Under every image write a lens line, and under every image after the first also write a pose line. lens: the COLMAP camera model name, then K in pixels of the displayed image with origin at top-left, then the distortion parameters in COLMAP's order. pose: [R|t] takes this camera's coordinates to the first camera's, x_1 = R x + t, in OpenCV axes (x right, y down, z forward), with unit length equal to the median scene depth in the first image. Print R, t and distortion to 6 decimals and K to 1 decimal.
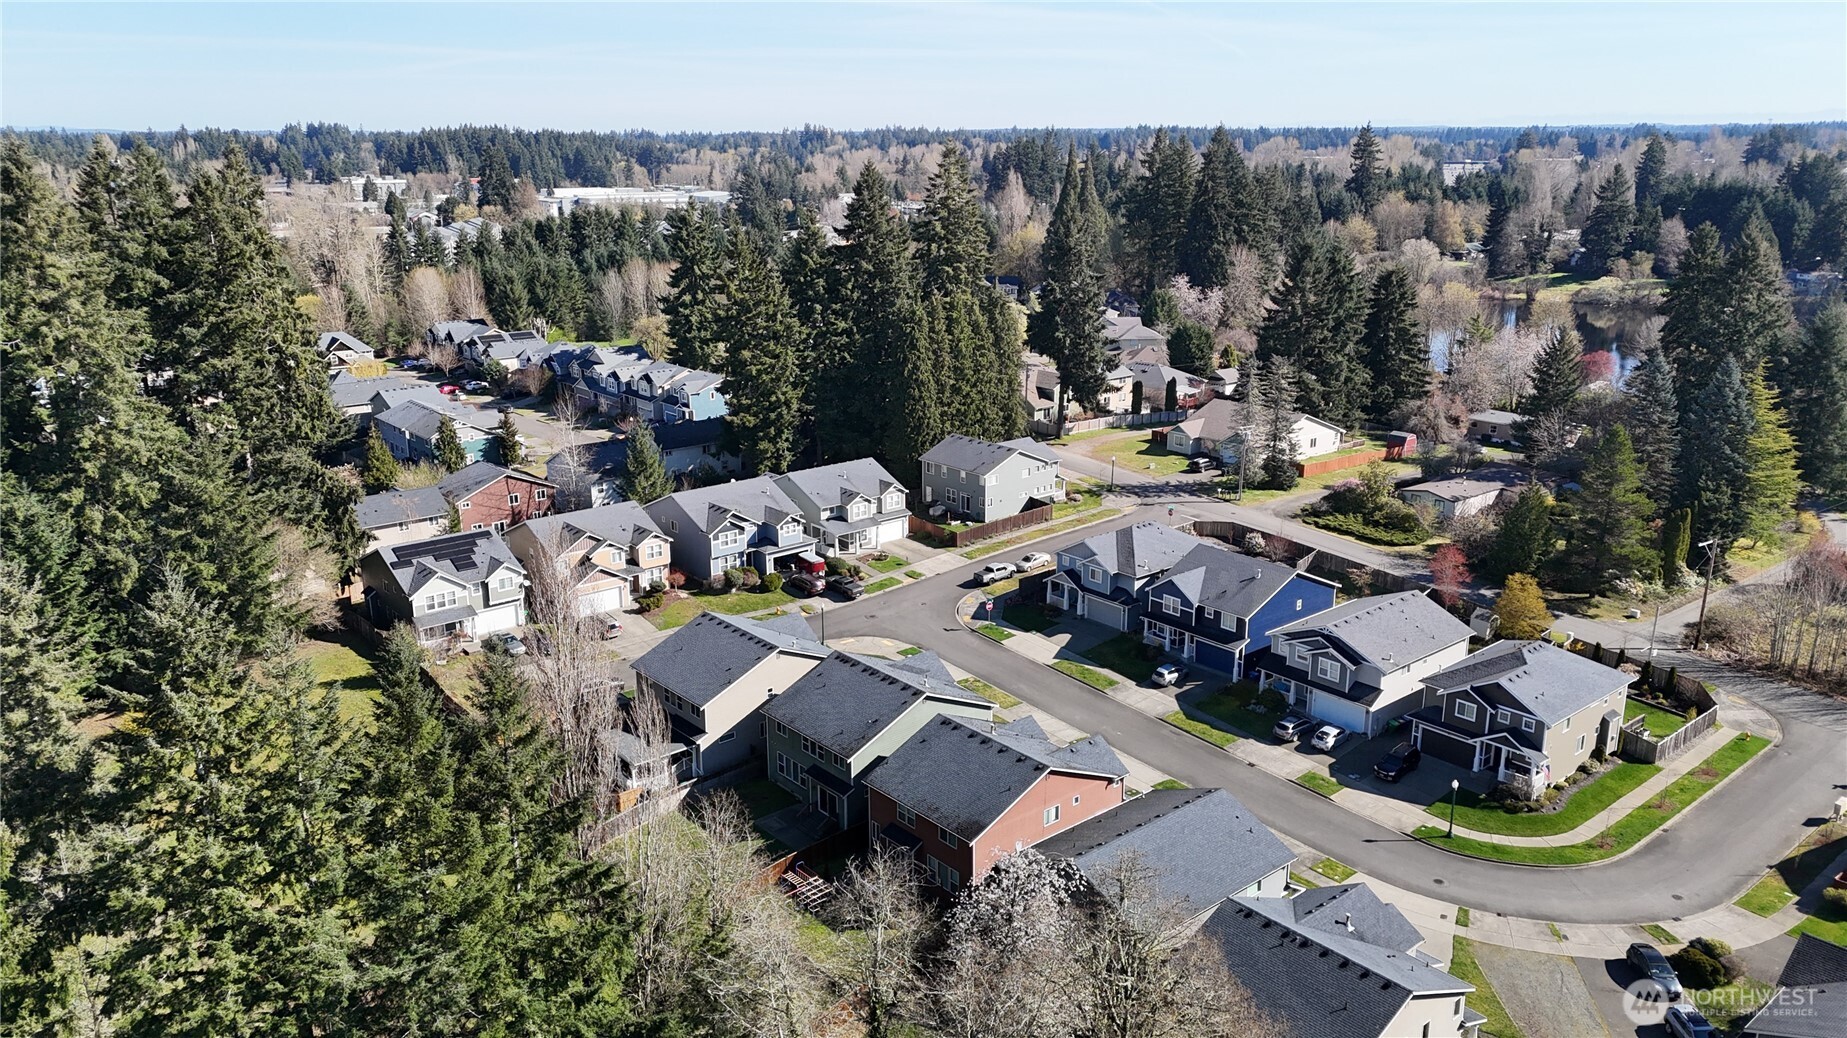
lens RADIAL K [[1346.2, 0, 926.9], [0, 1346.2, 523.8], [0, 0, 1]] dist [0.084886, -0.082163]
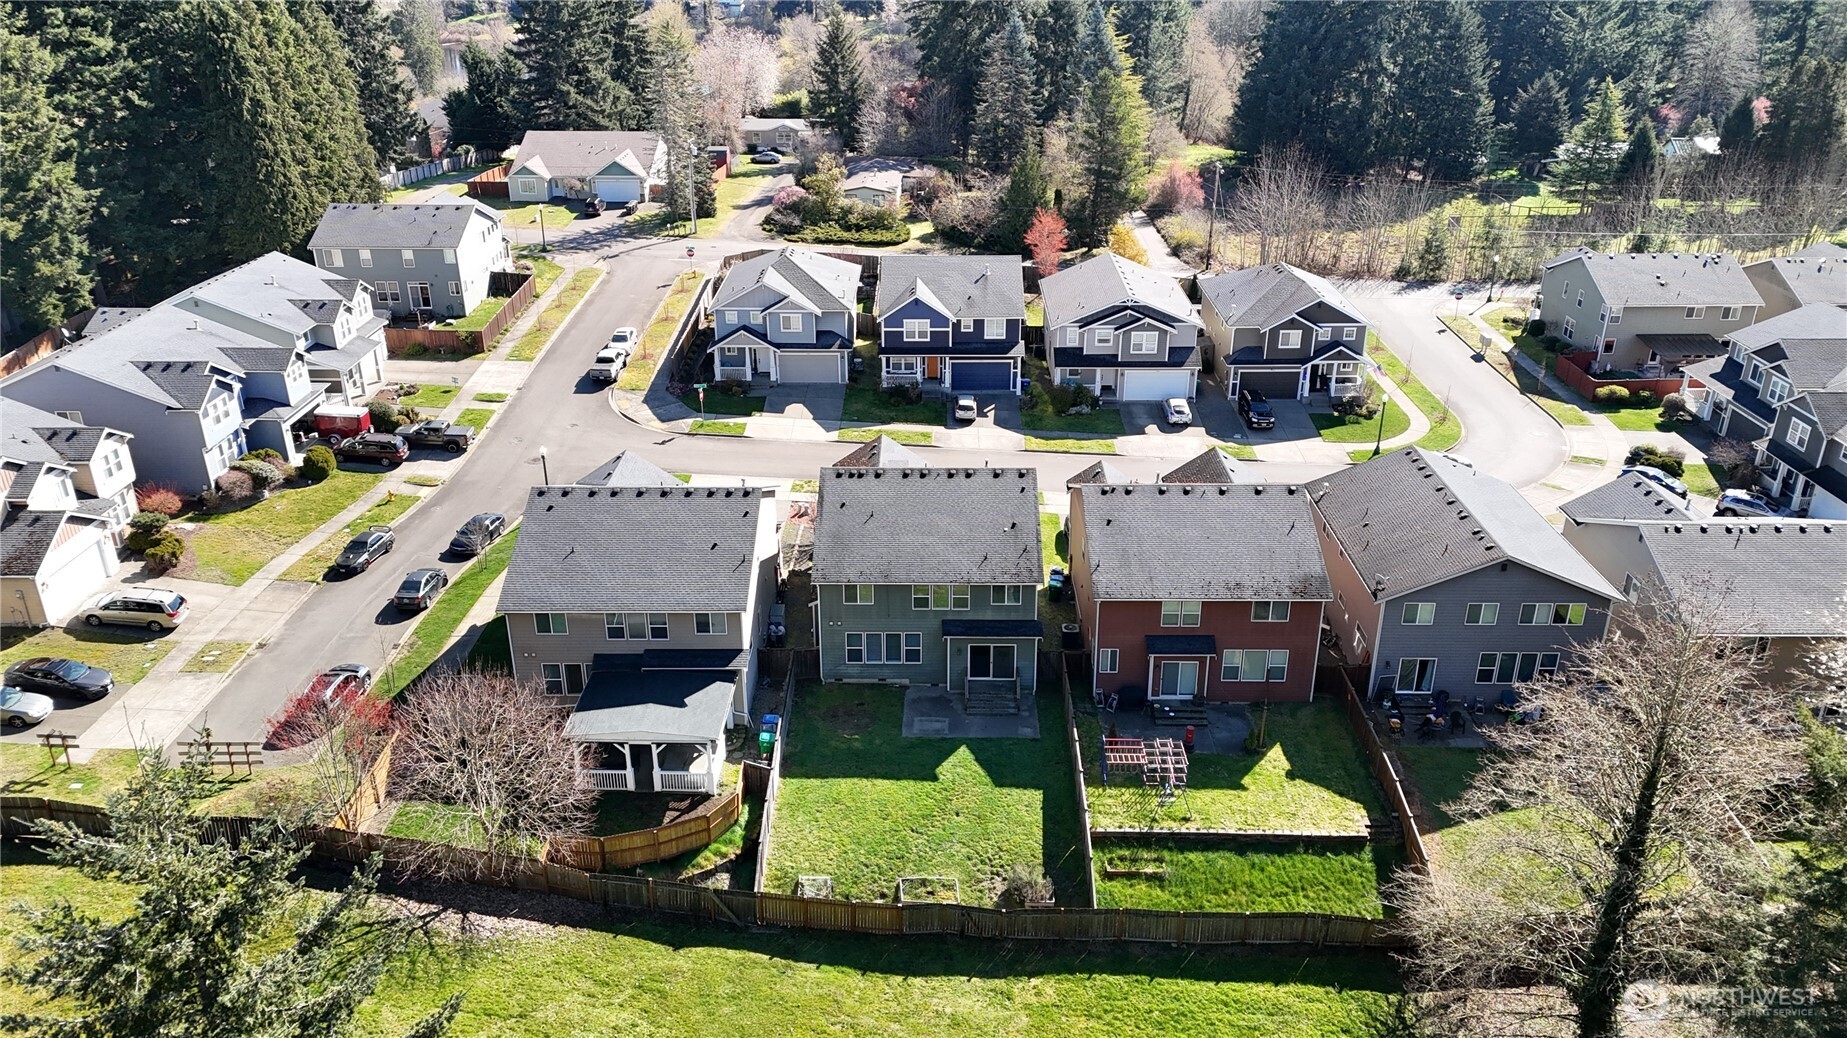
lens RADIAL K [[1346.2, 0, 926.9], [0, 1346.2, 523.8], [0, 0, 1]] dist [0.084886, -0.082163]
pose [[0.654000, -0.316188, 0.687248, -0.367850], [0.210636, 0.948648, 0.236007, -0.017303], [-0.726579, -0.009590, 0.687016, 0.386002]]
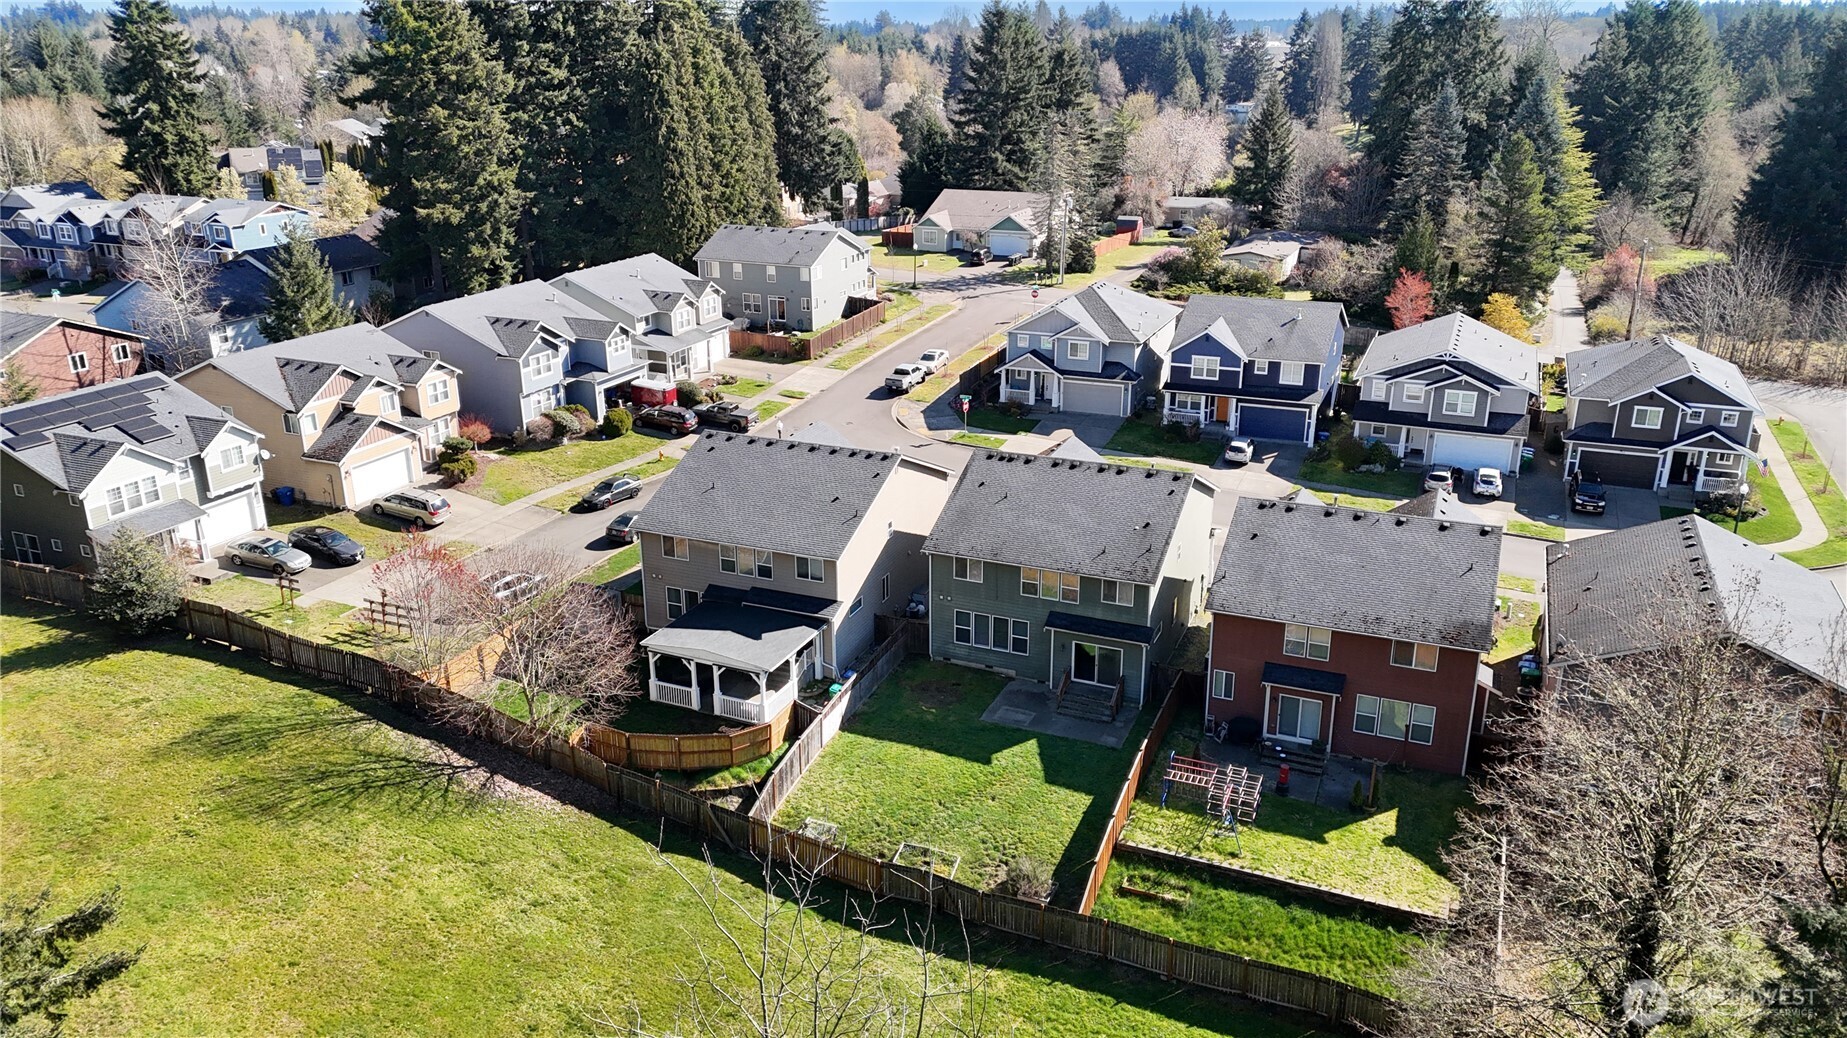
lens RADIAL K [[1346.2, 0, 926.9], [0, 1346.2, 523.8], [0, 0, 1]] dist [0.084886, -0.082163]
pose [[0.891264, -0.154030, 0.426524, -0.275670], [0.125918, 0.987621, 0.093539, 0.050096], [-0.435652, -0.029661, 0.899626, 0.324241]]
